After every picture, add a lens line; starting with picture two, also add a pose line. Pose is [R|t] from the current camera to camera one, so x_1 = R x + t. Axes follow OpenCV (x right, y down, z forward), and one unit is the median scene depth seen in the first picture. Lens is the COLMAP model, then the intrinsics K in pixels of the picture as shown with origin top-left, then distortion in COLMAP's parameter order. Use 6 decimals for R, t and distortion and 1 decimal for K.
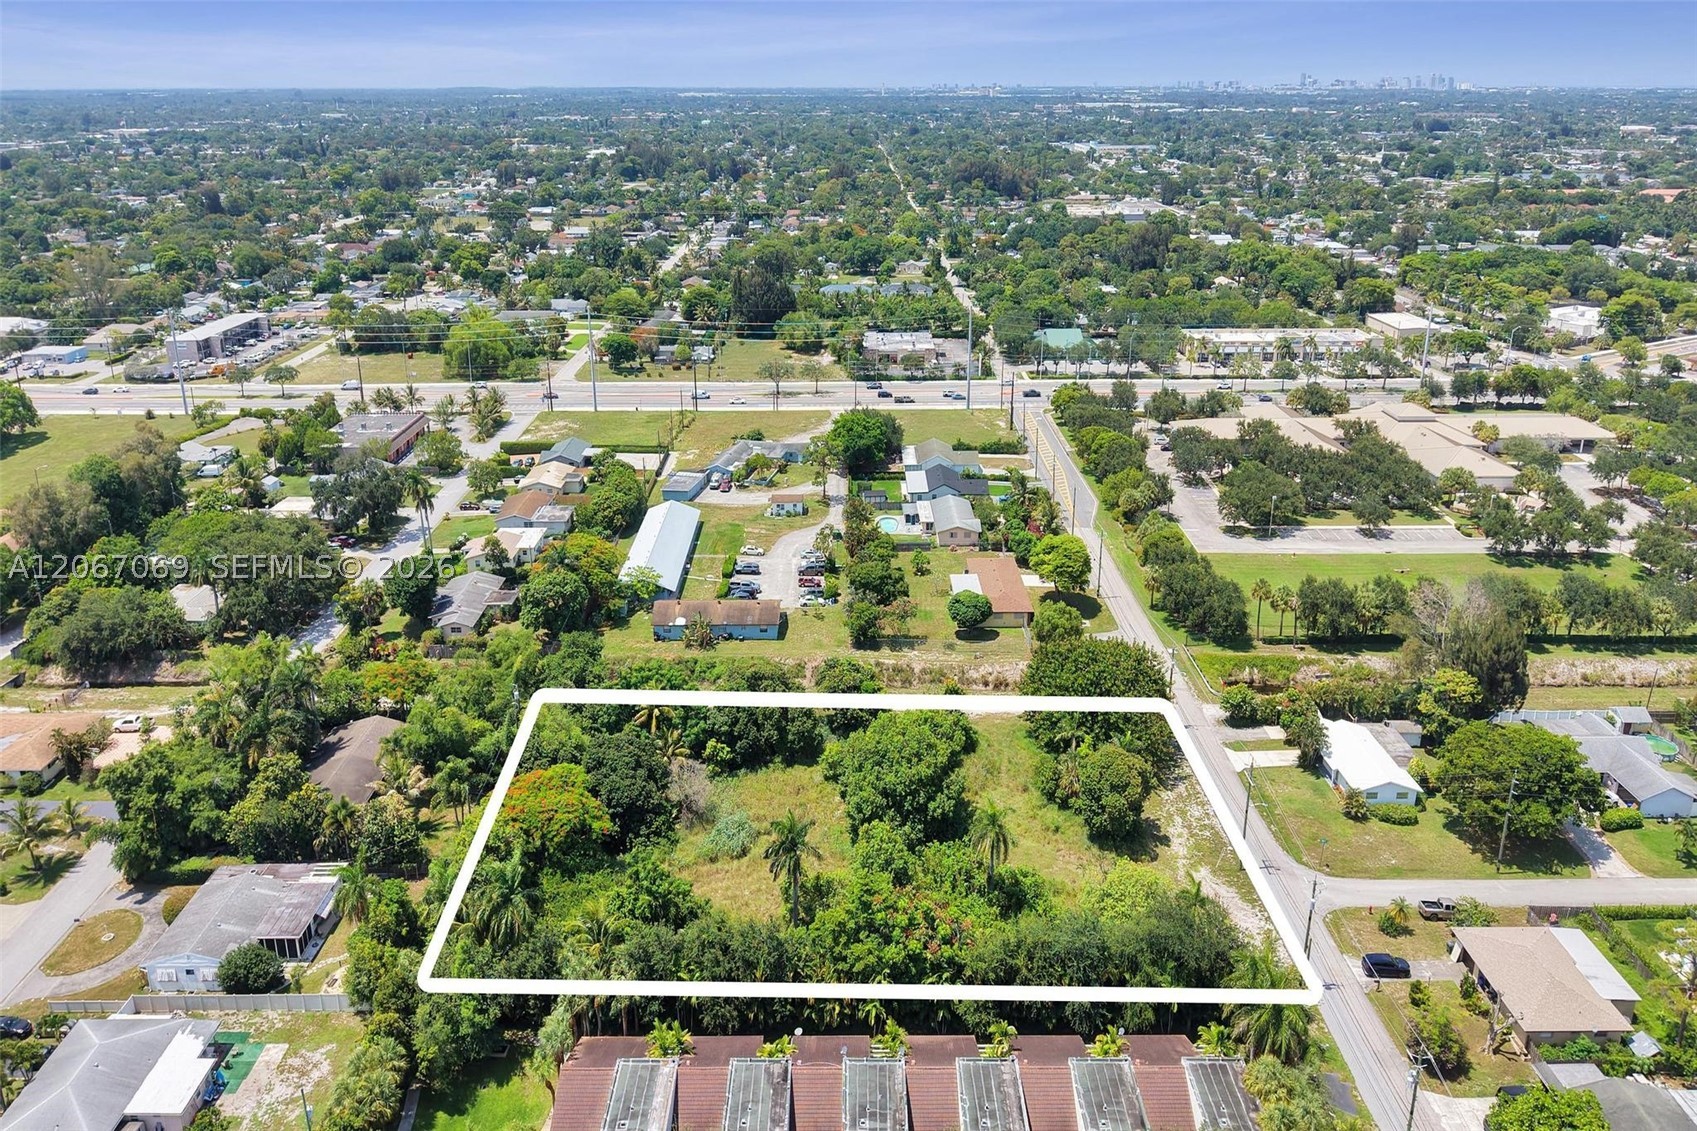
lens RADIAL K [[1102.8, 0, 848.5], [0, 1102.8, 565.5], [0, 0, 1]] dist [0.132774, -0.160621]
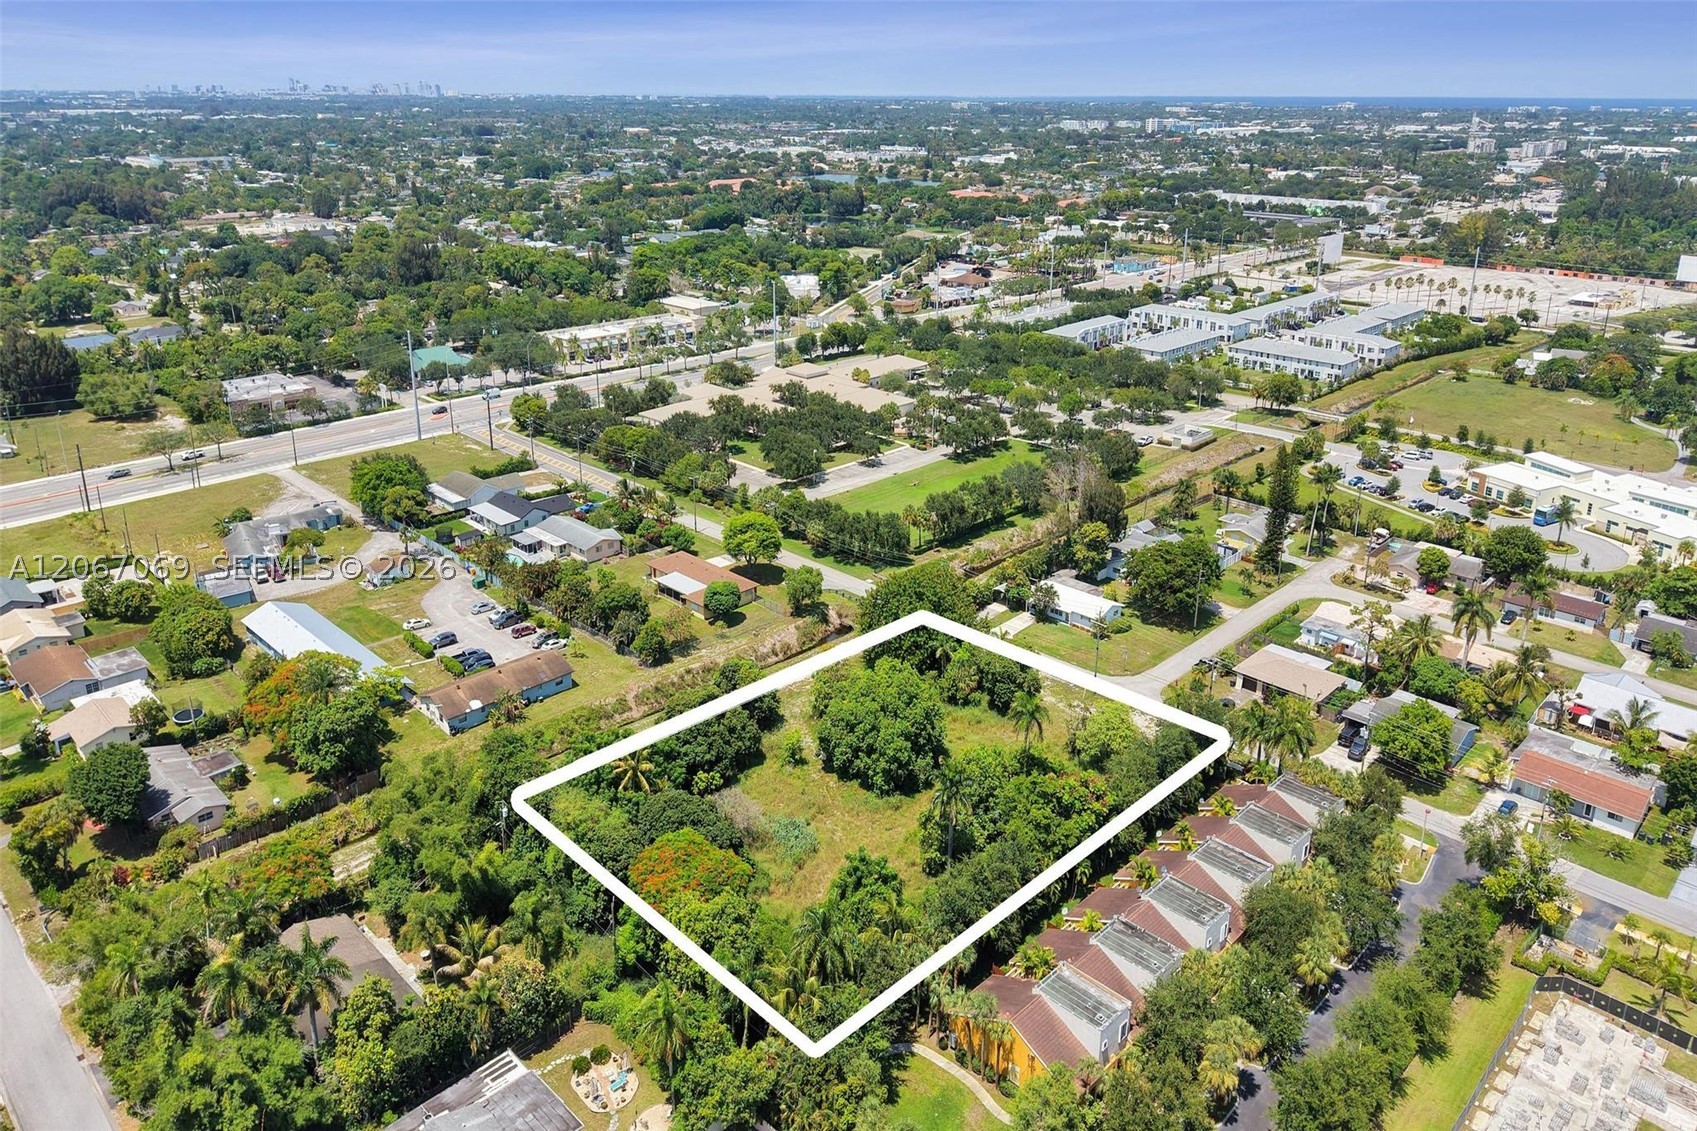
lens RADIAL K [[1146.9, 0, 848.5], [0, 1146.9, 565.5], [0, 0, 1]] dist [0.032761, -0.001665]
pose [[0.706780, -0.267020, 0.655105, -0.410038], [0.277156, 0.956519, 0.090857, -0.043831], [-0.650881, 0.117351, 0.750055, 0.099584]]
